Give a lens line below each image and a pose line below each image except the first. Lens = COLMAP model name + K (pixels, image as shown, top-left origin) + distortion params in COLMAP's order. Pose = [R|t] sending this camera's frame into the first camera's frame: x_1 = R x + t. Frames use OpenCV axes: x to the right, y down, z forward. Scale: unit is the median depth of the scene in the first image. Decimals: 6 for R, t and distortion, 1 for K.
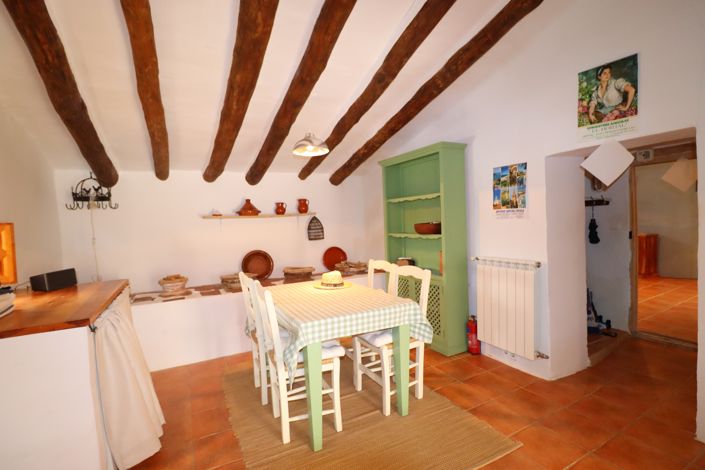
lens RADIAL K [[328.0, 0, 355.7], [0, 328.0, 232.6], [0, 0, 1]] dist [0.001703, -0.015223]
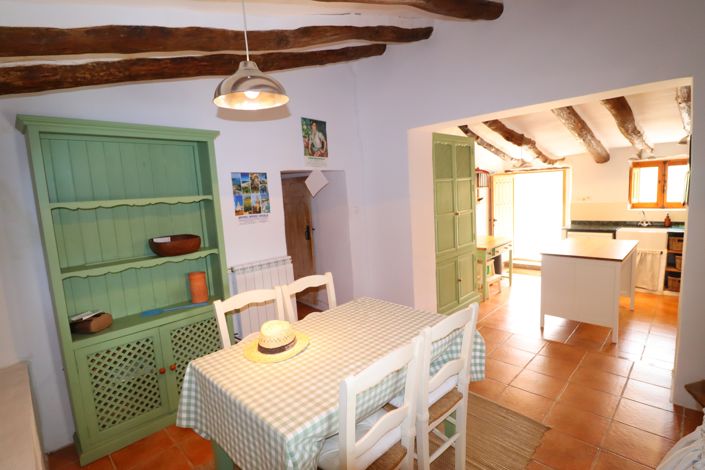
lens RADIAL K [[339.1, 0, 352.5], [0, 339.1, 235.0], [0, 0, 1]] dist [-0.004211, -0.000803]
pose [[-0.283919, -0.062379, 0.956817, -0.677388], [0.106153, 0.989703, 0.096022, -0.079217], [-0.952954, 0.128832, -0.274374, 1.026697]]
